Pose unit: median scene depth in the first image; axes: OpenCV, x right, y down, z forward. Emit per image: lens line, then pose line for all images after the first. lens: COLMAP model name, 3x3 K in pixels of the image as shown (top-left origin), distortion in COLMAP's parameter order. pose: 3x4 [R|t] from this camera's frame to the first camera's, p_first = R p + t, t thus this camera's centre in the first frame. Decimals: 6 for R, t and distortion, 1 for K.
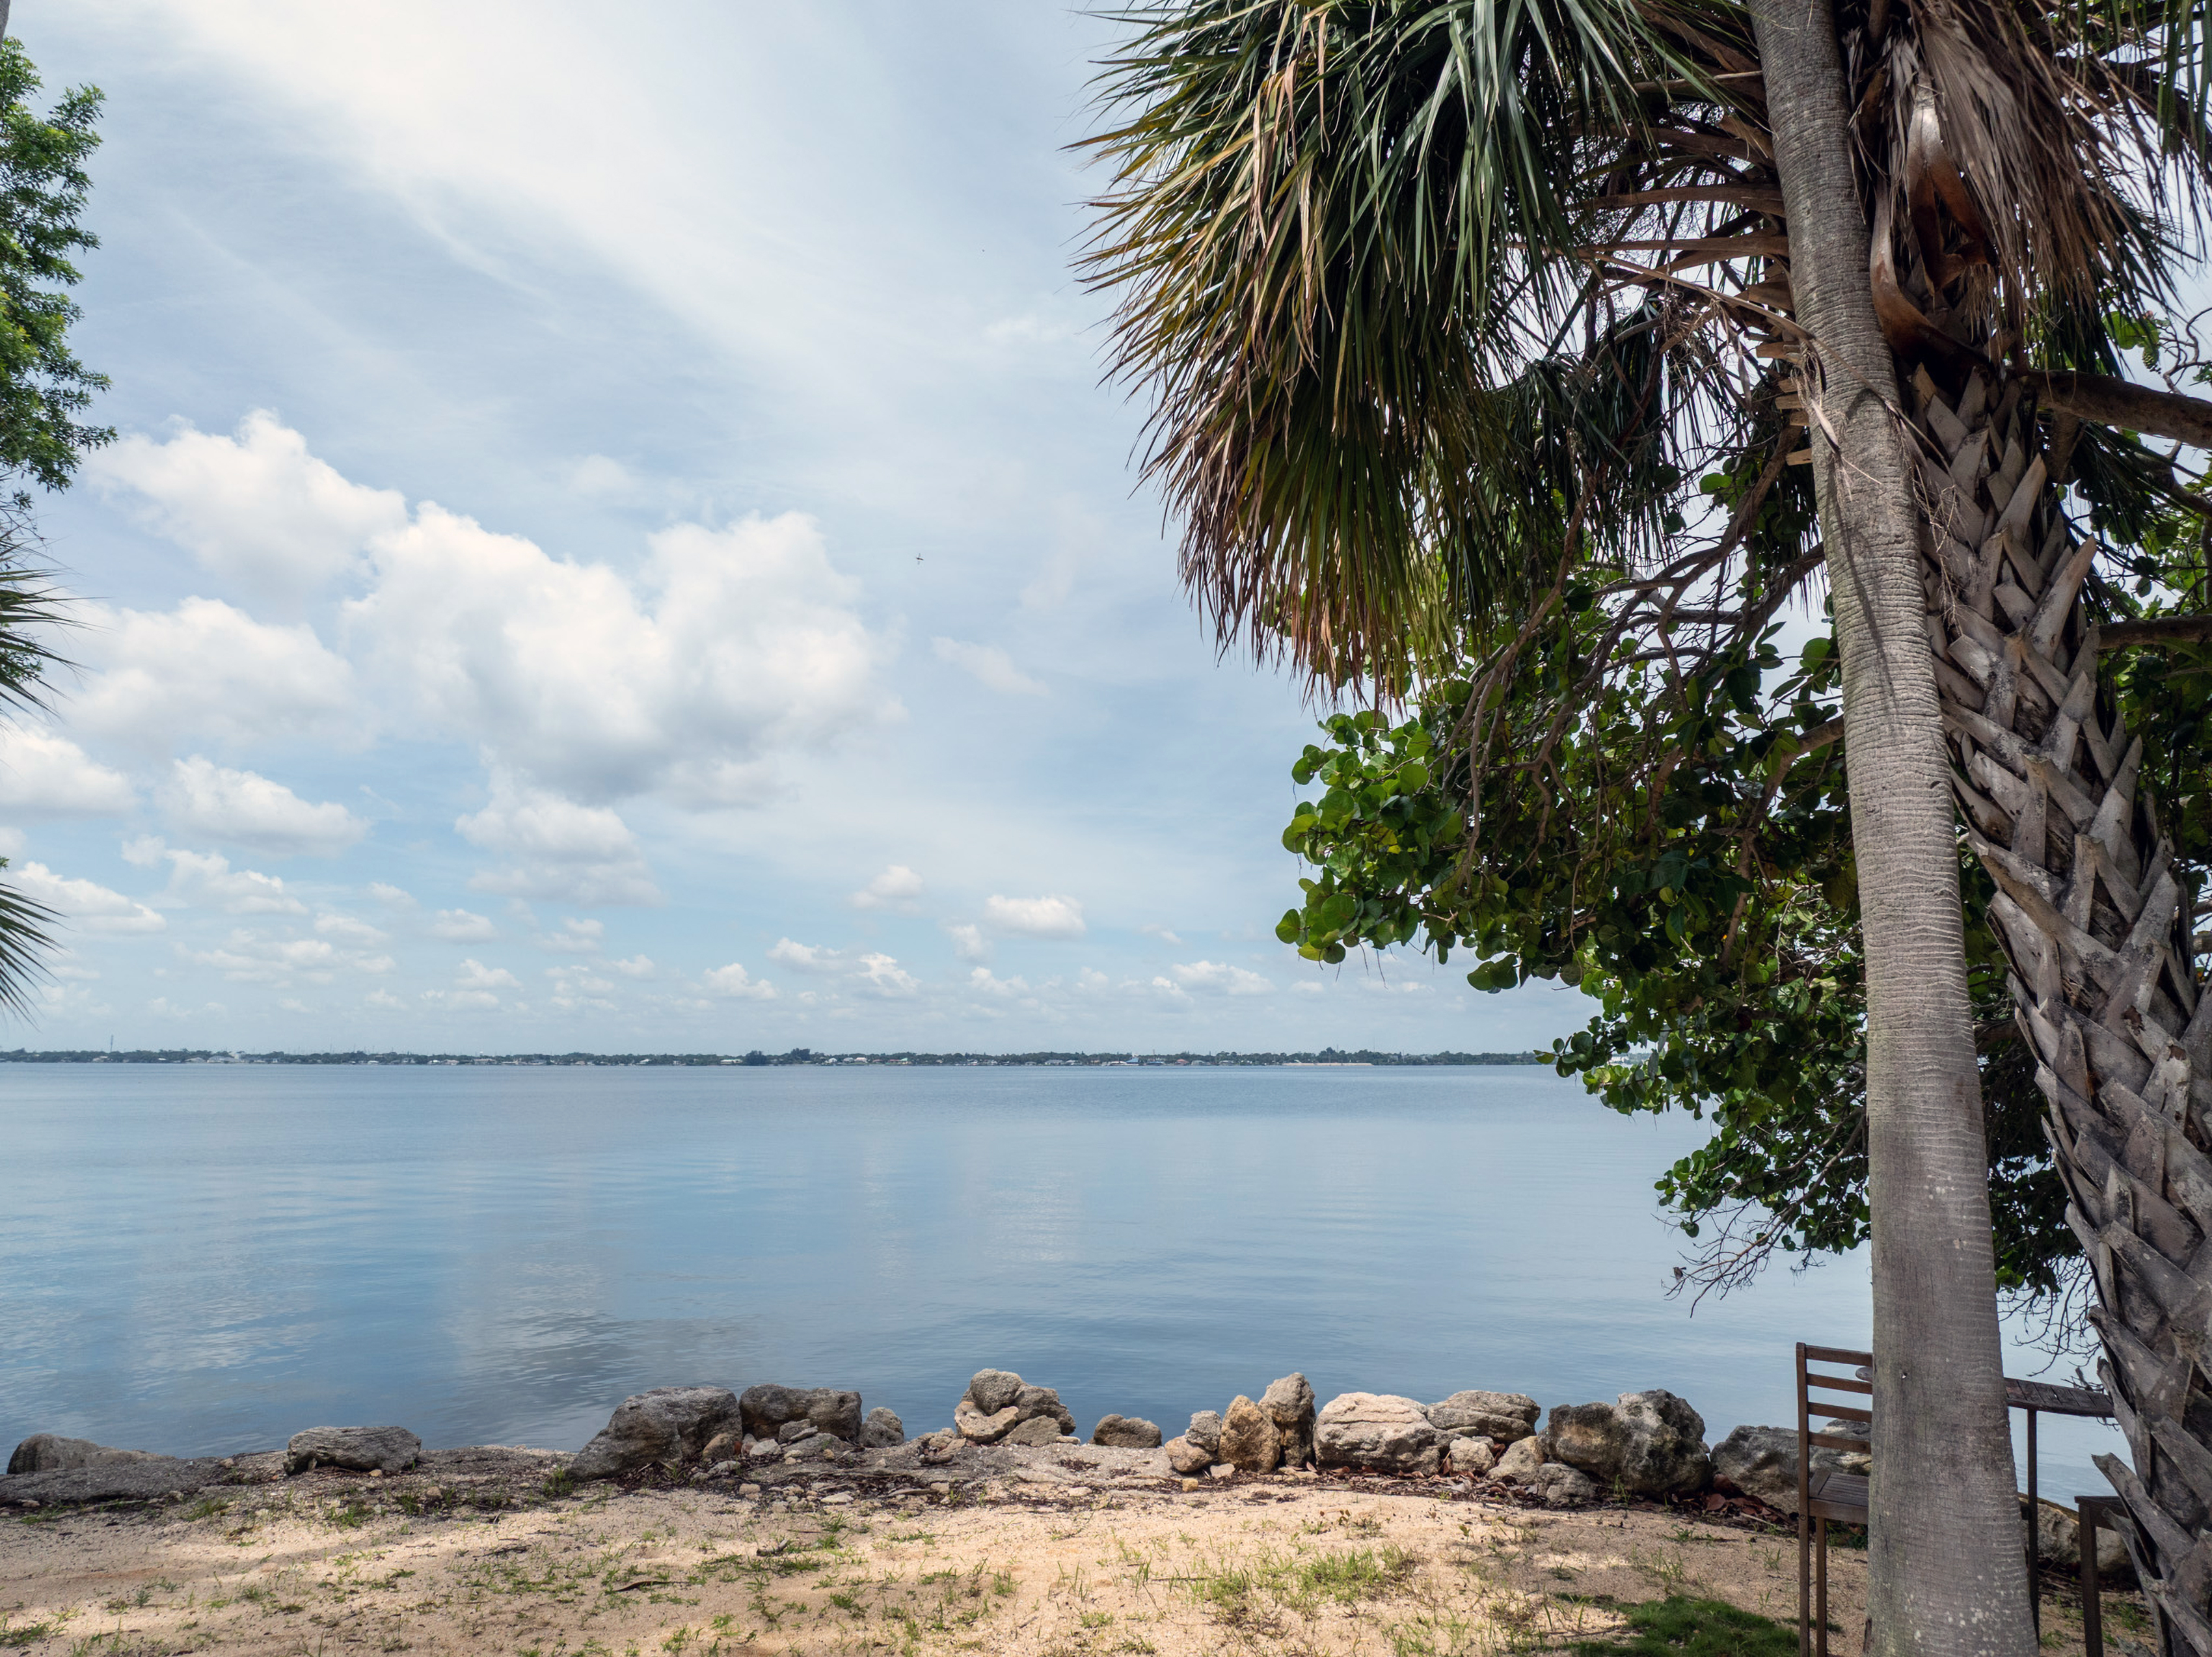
lens RADIAL K [[1562.0, 0, 1106.0], [0, 1562.0, 828.5], [0, 0, 1]] dist [-0.028793, -0.019756]
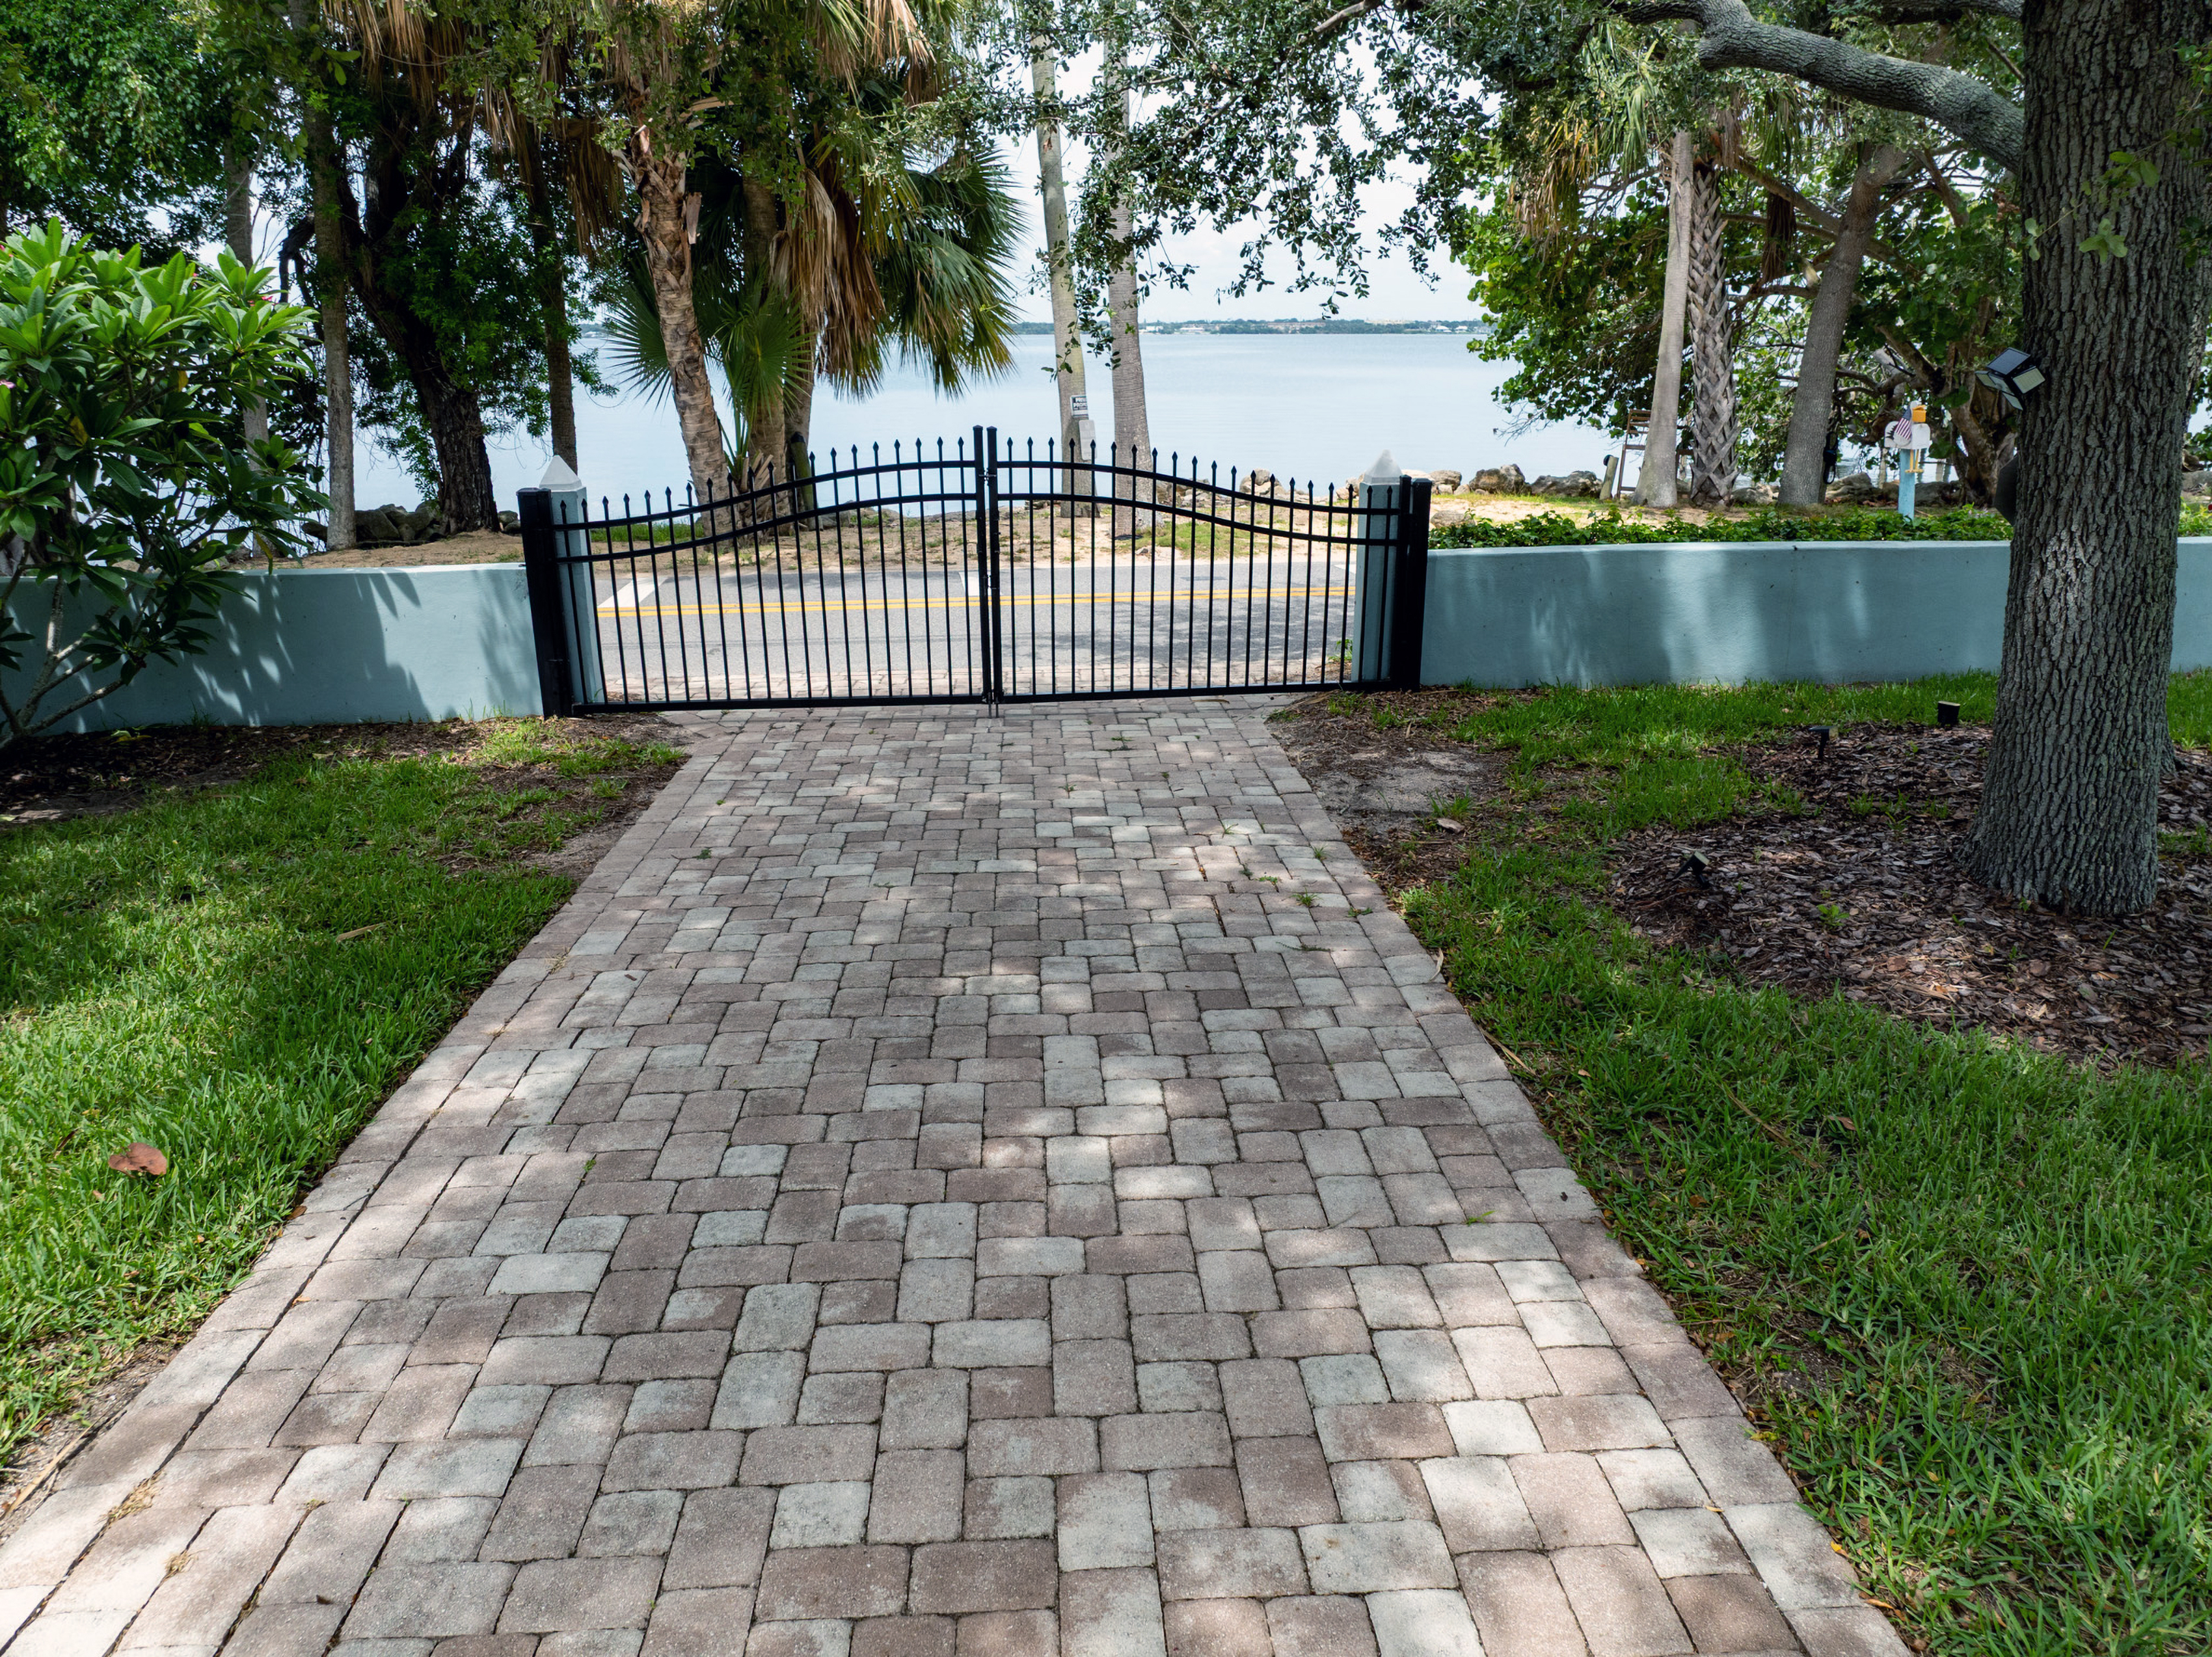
lens RADIAL K [[1562.0, 0, 1106.0], [0, 1562.0, 828.5], [0, 0, 1]] dist [-0.028793, -0.019756]
pose [[0.959503, -0.086437, 0.268110, -2.272615], [-0.041146, 0.898549, 0.436940, -0.459163], [-0.278678, -0.430277, 0.858604, -2.887862]]
